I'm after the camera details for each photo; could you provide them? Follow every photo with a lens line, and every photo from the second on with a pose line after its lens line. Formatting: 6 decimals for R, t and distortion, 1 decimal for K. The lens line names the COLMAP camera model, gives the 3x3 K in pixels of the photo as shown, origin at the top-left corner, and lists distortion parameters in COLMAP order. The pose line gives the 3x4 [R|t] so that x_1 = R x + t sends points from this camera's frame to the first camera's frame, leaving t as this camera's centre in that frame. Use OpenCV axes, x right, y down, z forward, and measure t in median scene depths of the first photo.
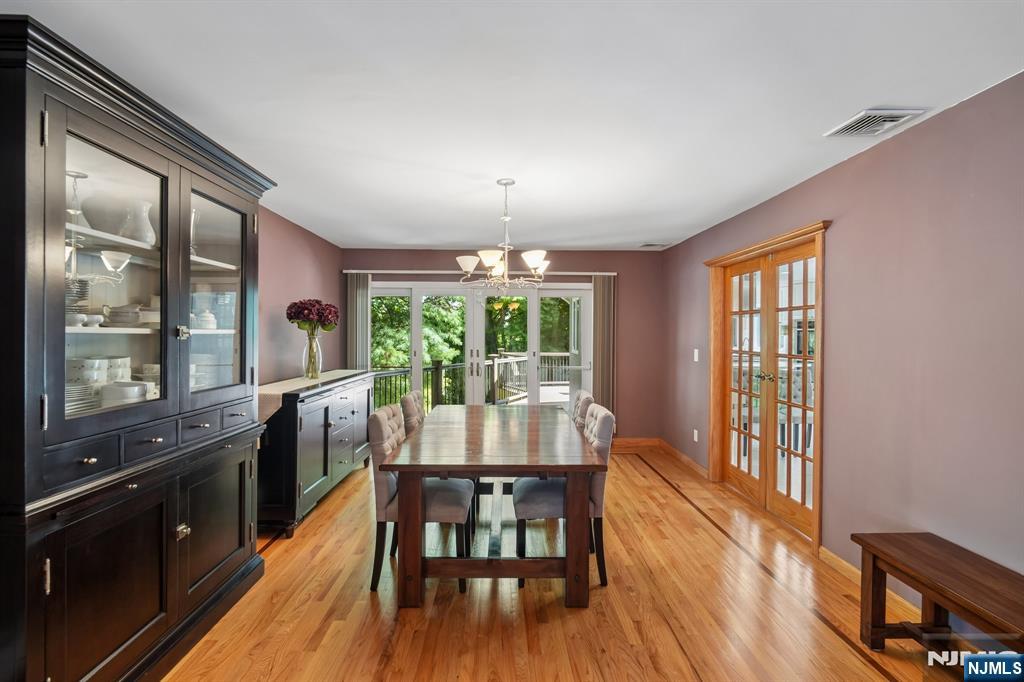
lens RADIAL K [[482.5, 0, 512.0], [0, 482.5, 341.0], [0, 0, 1]] dist [0.000426, -0.000171]
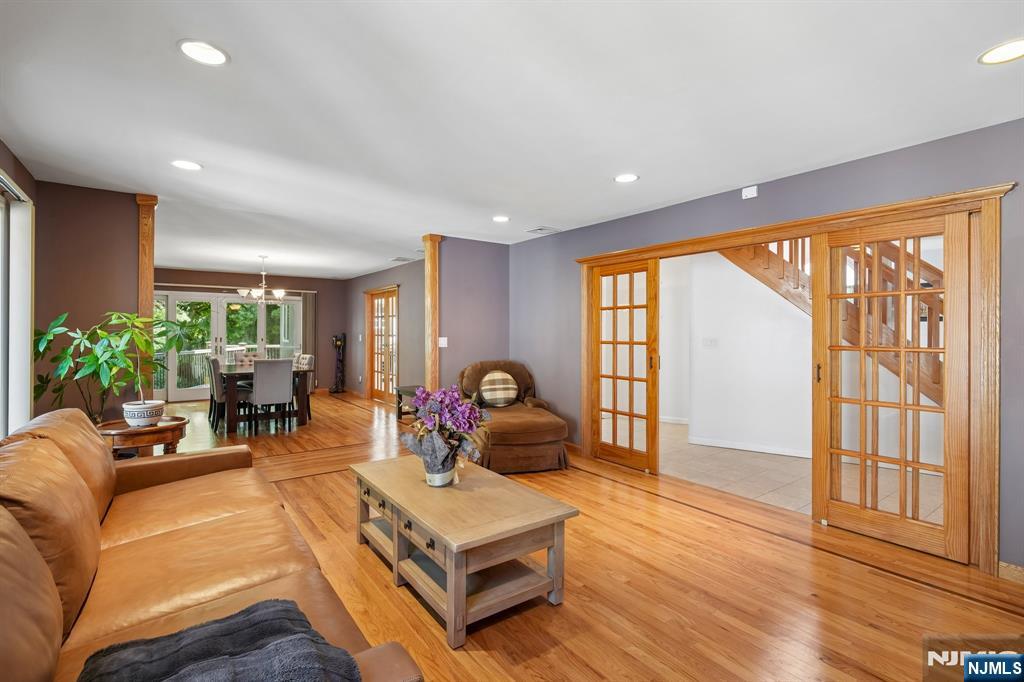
lens RADIAL K [[475.6, 0, 515.5], [0, 475.6, 328.6], [0, 0, 1]] dist [0.002153, -0.000252]
pose [[0.821981, 0.002052, 0.569511, -0.130515], [0.009714, 0.999798, -0.017623, 0.020942], [-0.569432, 0.020019, 0.821795, -0.616879]]
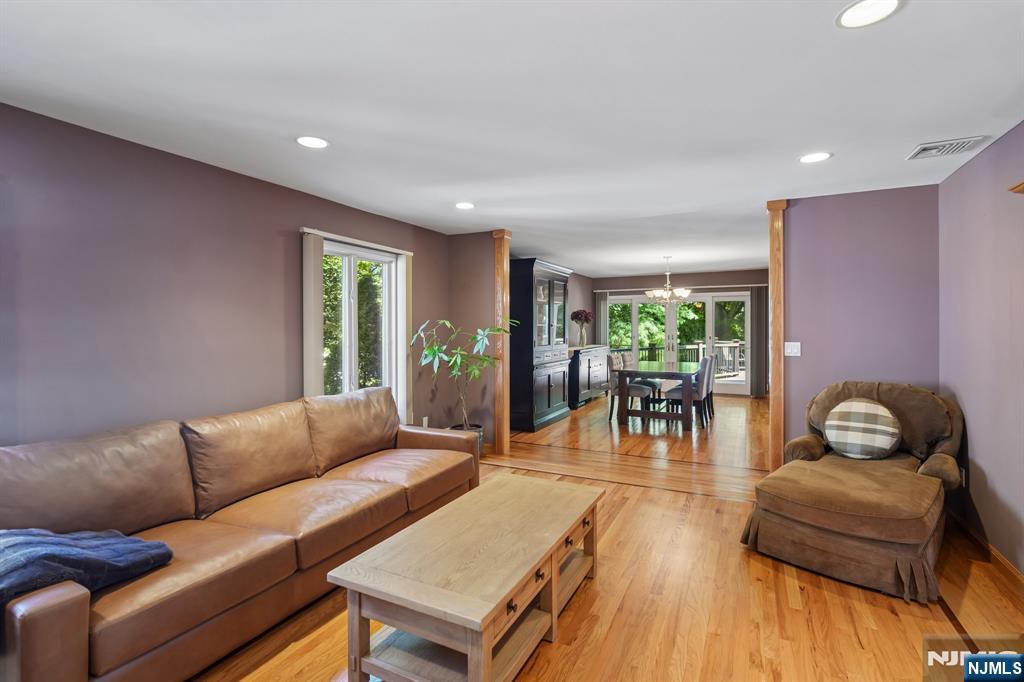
lens RADIAL K [[484.1, 0, 507.8], [0, 484.1, 324.6], [0, 0, 1]] dist [-0.008694, -0.001072]
pose [[0.881568, -0.010230, -0.471947, 0.166718], [0.001070, 0.999806, -0.019673, 0.011427], [0.472056, 0.016838, 0.881408, -0.564086]]
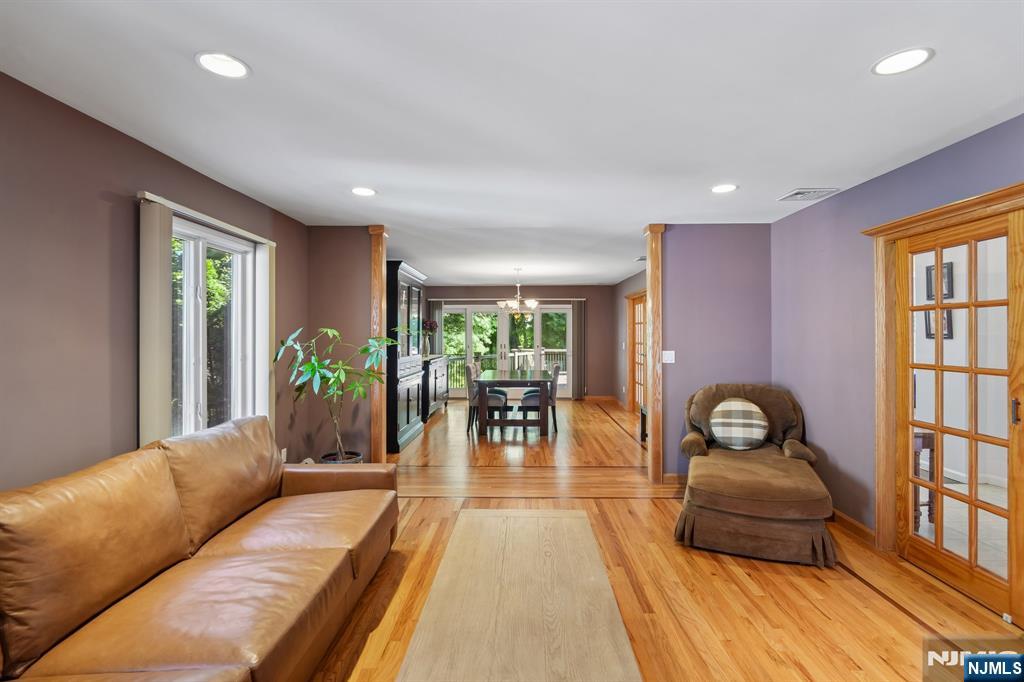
lens RADIAL K [[478.7, 0, 514.7], [0, 478.7, 329.1], [0, 0, 1]] dist [-0.008451, -0.001645]
pose [[0.999061, -0.006543, -0.042823, 0.029477], [0.005371, 0.999609, -0.027428, 0.009148], [0.042986, 0.027172, 0.998706, -0.548650]]
